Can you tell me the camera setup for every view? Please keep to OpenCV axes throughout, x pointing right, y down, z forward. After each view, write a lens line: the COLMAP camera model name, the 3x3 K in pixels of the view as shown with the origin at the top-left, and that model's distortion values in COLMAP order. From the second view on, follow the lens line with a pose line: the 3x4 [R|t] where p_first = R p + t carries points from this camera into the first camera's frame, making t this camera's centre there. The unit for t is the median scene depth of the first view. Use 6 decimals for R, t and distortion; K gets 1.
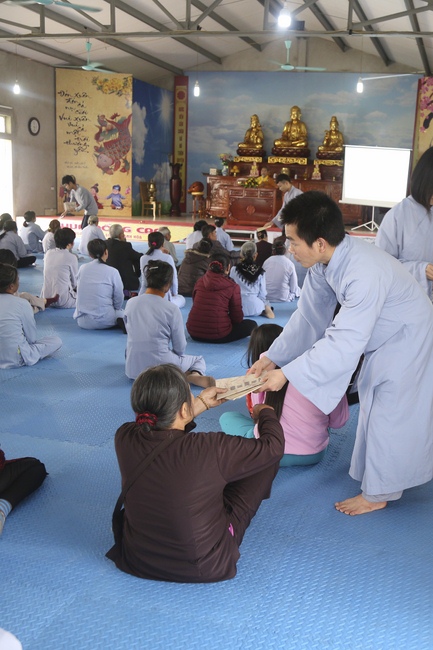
lens RADIAL K [[674.8, 0, 319.0], [0, 674.8, 324.7], [0, 0, 1]] dist [-0.078726, 0.000000]
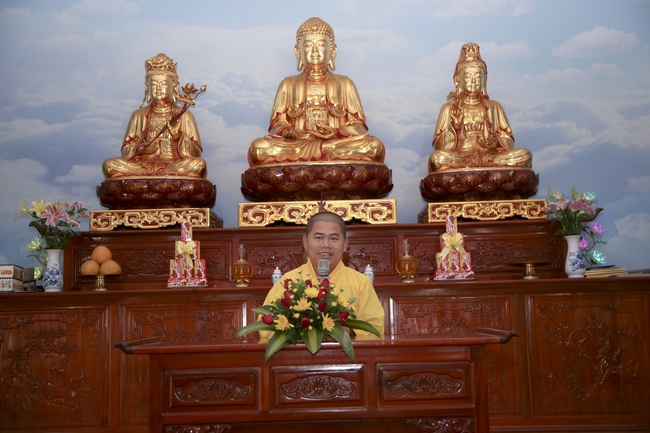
lens RADIAL K [[1017.9, 0, 326.6], [0, 1017.9, 218.5], [0, 0, 1]] dist [0.257098, 0.000000]
pose [[0.977669, -0.055071, 0.202807, -0.126362], [0.109331, 0.957459, -0.267058, -0.147365], [-0.179472, 0.283267, 0.942098, 0.671981]]
